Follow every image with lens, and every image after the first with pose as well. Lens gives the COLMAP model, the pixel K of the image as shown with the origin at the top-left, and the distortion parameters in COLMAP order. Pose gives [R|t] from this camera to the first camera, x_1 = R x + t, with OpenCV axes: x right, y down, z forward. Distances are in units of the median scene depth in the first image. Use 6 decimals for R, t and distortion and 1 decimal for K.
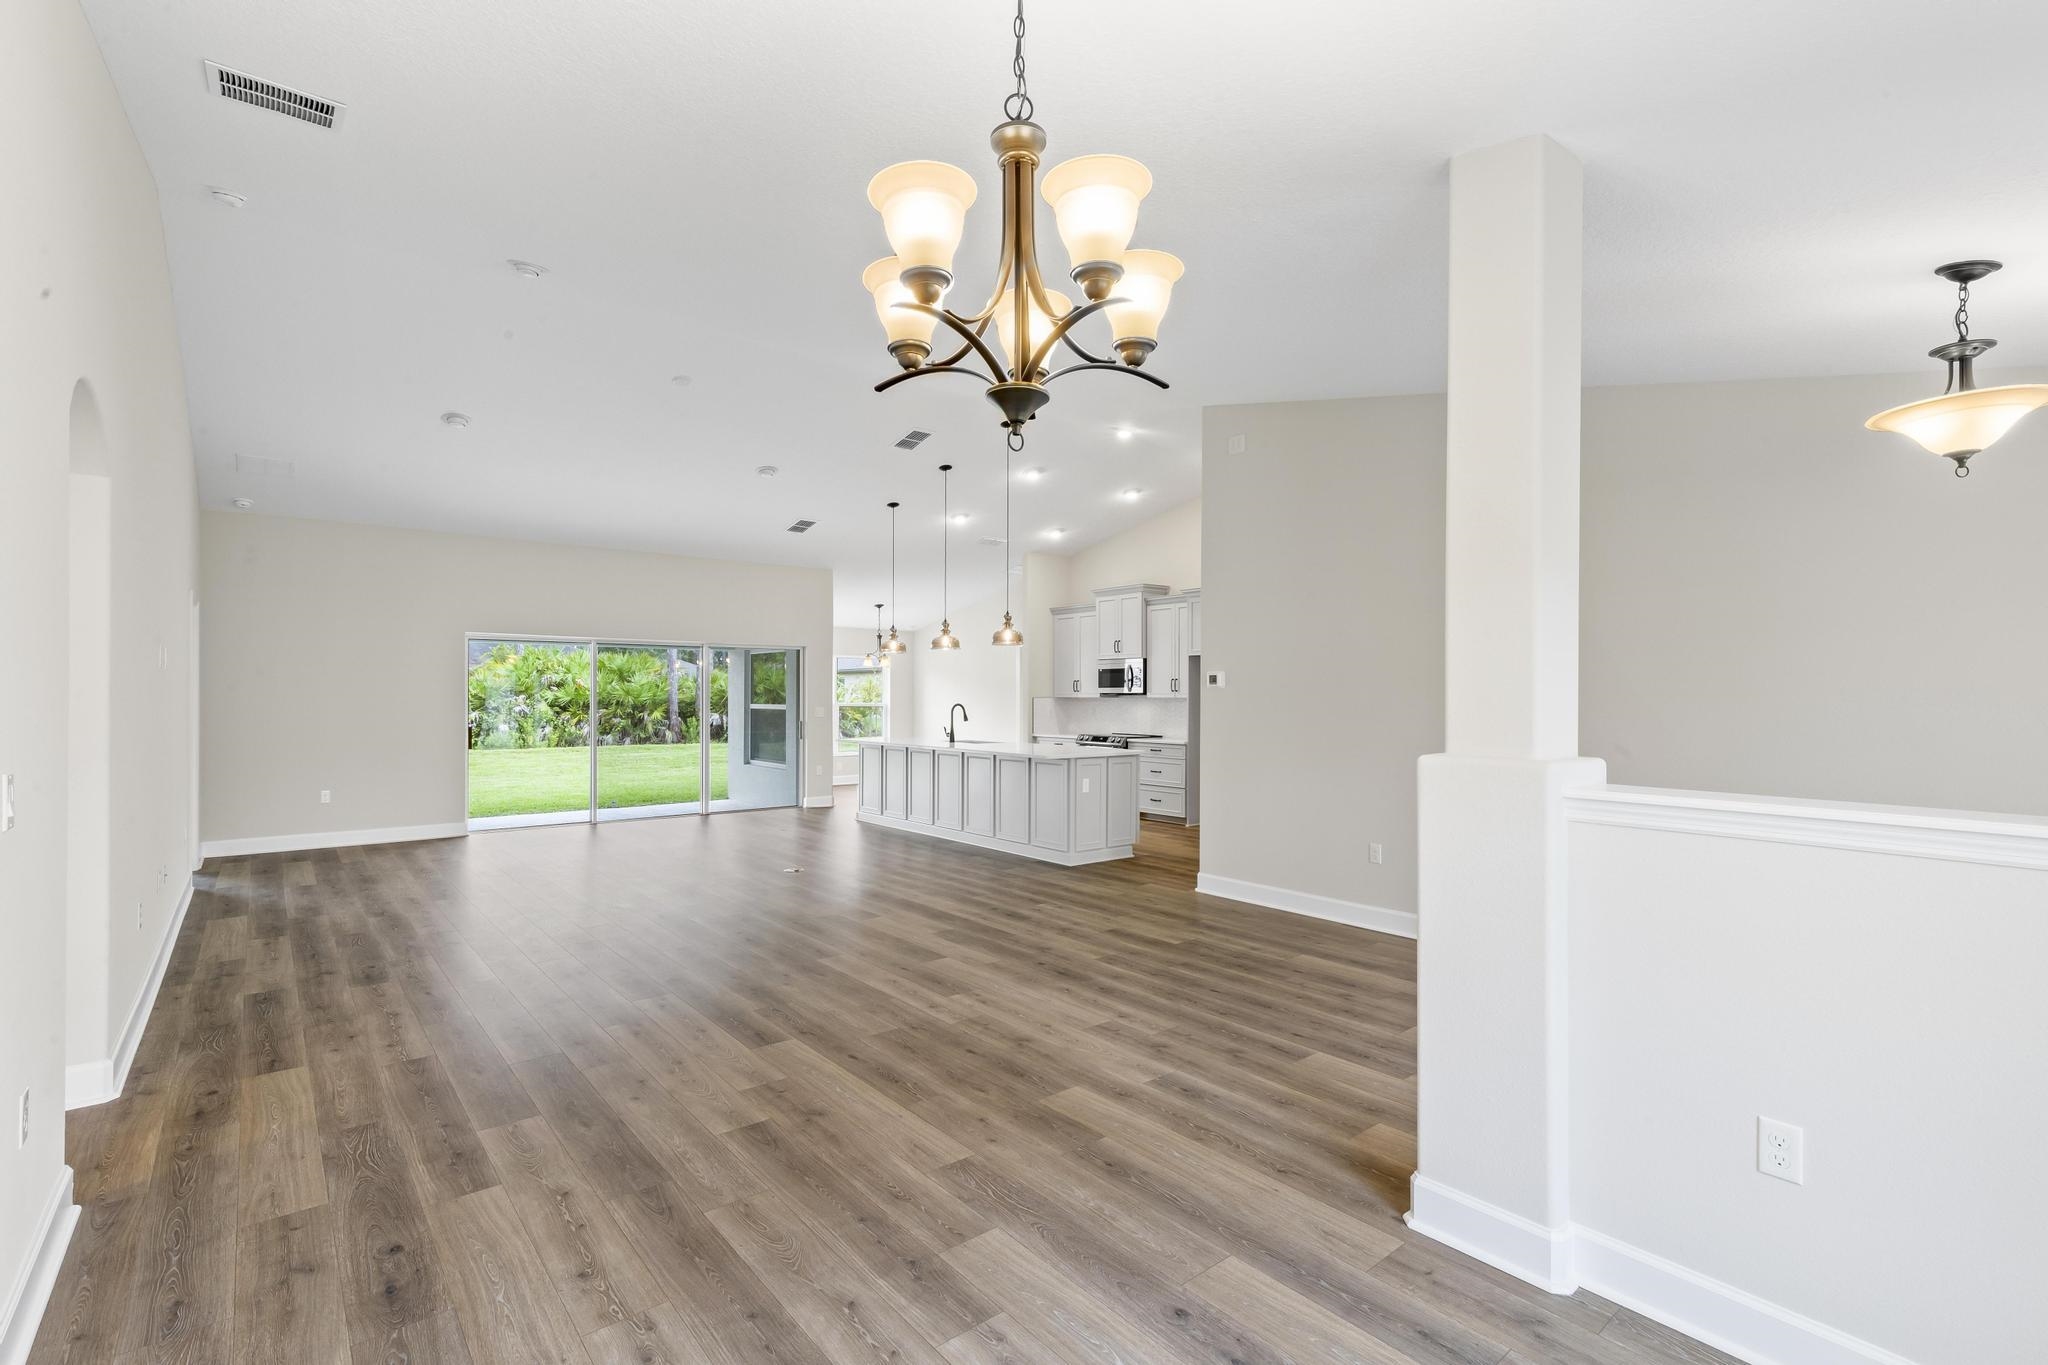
lens RADIAL K [[927.1, 0, 1012.9], [0, 927.1, 687.1], [0, 0, 1]] dist [0.006805, 0.000818]
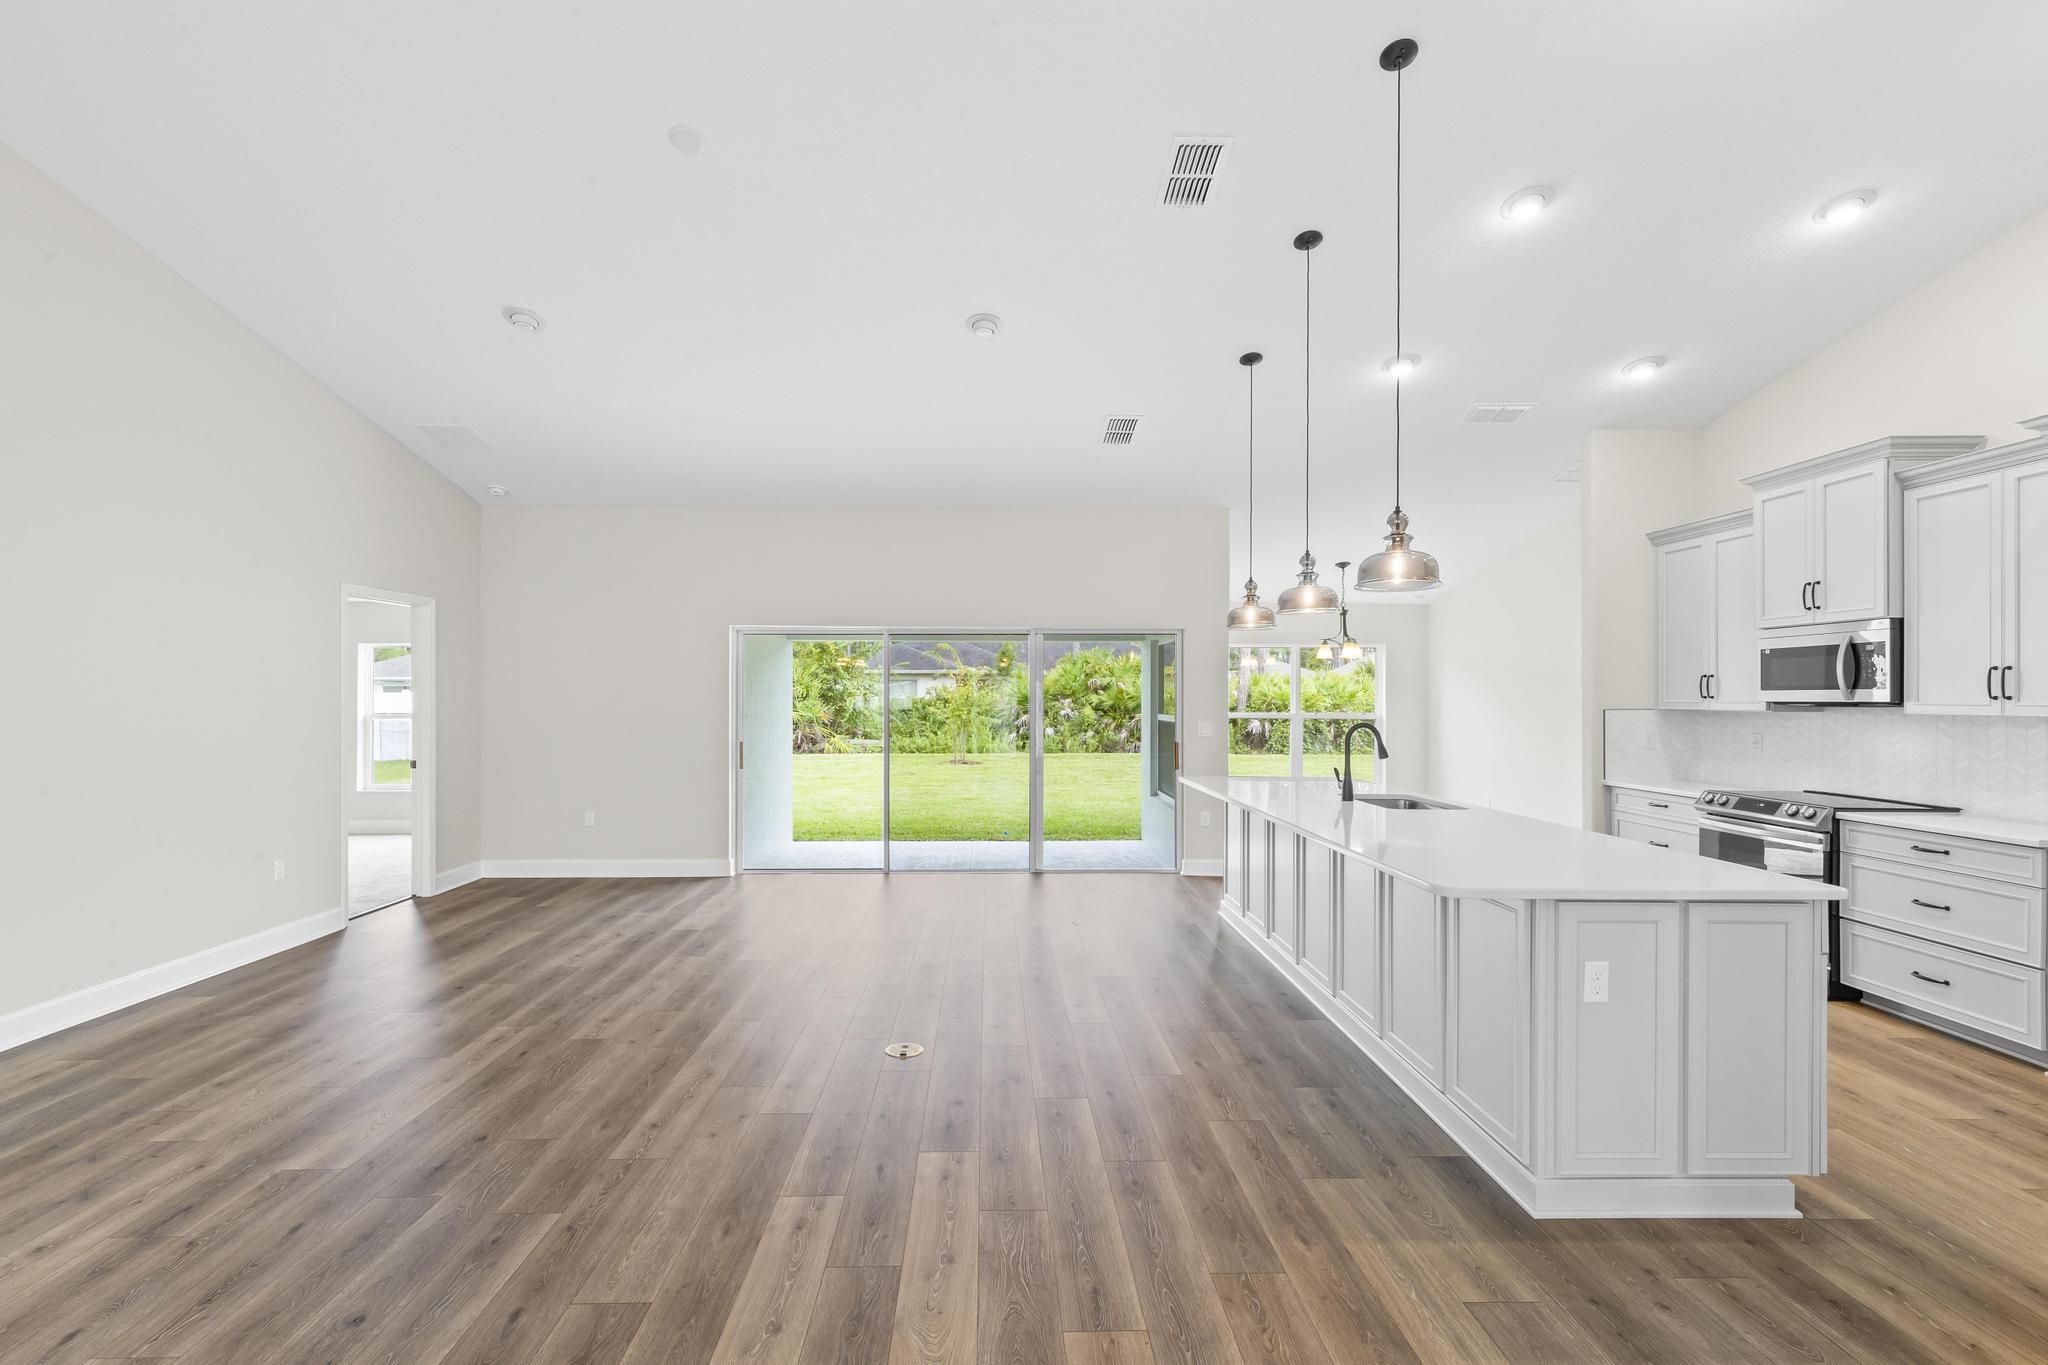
lens RADIAL K [[927.1, 0, 1011.3], [0, 927.1, 692.7], [0, 0, 1]] dist [0.006805, 0.000818]
pose [[0.792706, -0.002521, -0.609599, 0.079301], [0.004538, 0.999988, 0.001766, -0.000610], [0.609587, -0.004166, 0.792708, 0.410075]]
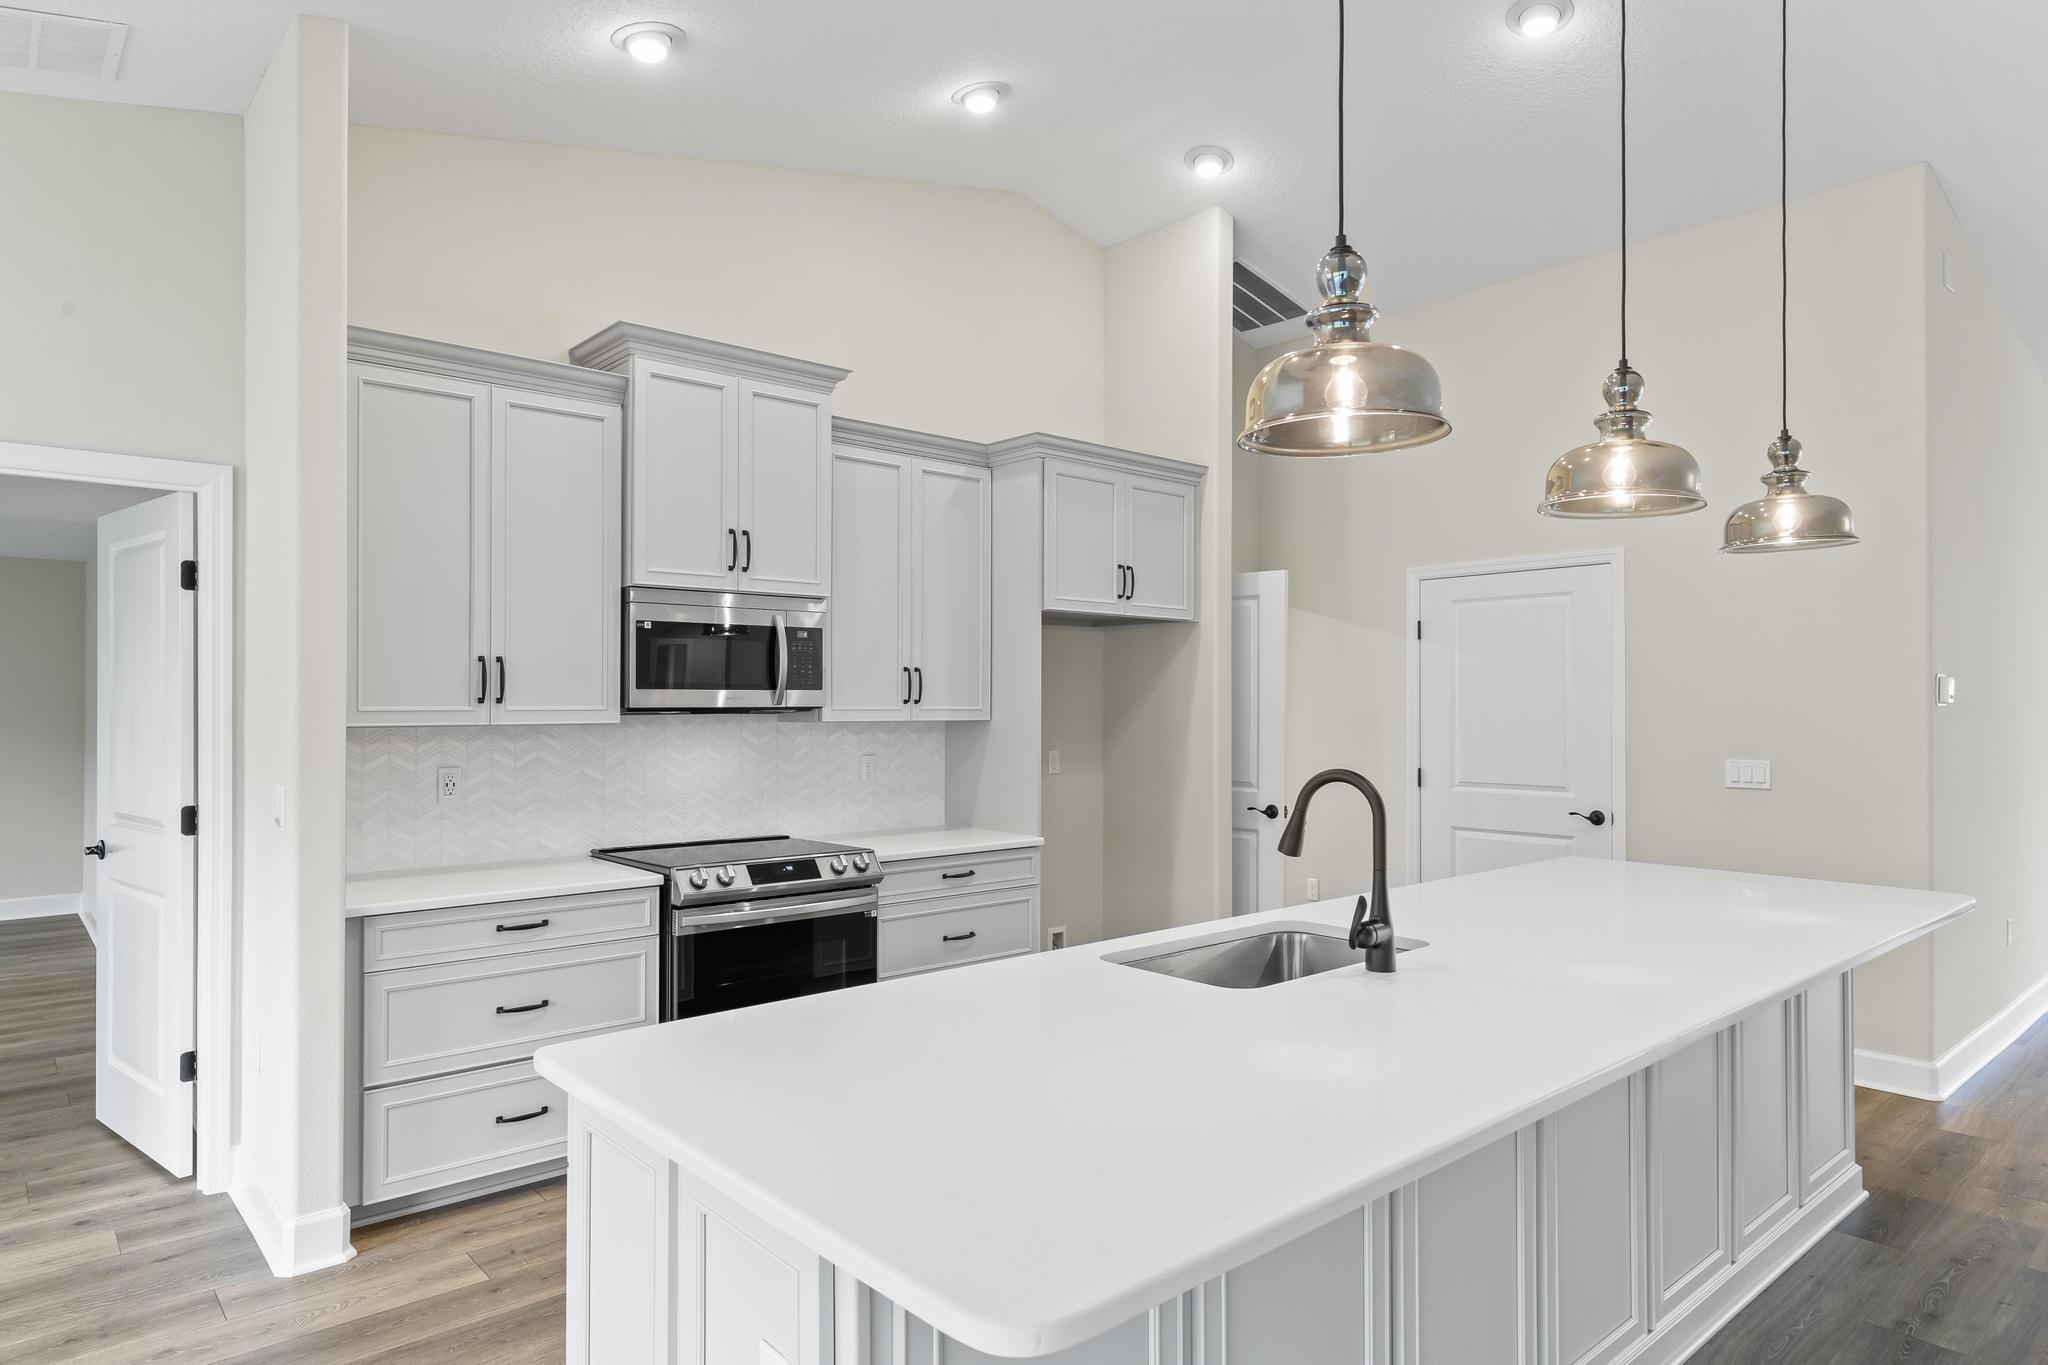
lens RADIAL K [[1197.7, 0, 1002.1], [0, 1197.7, 688.3], [0, 0, 1]] dist [0.004594, -0.001322]
pose [[-0.036488, 0.009025, 0.999293, -0.263333], [-0.011897, 0.999884, -0.009465, 0.002544], [-0.999263, -0.012234, -0.036376, 0.905802]]
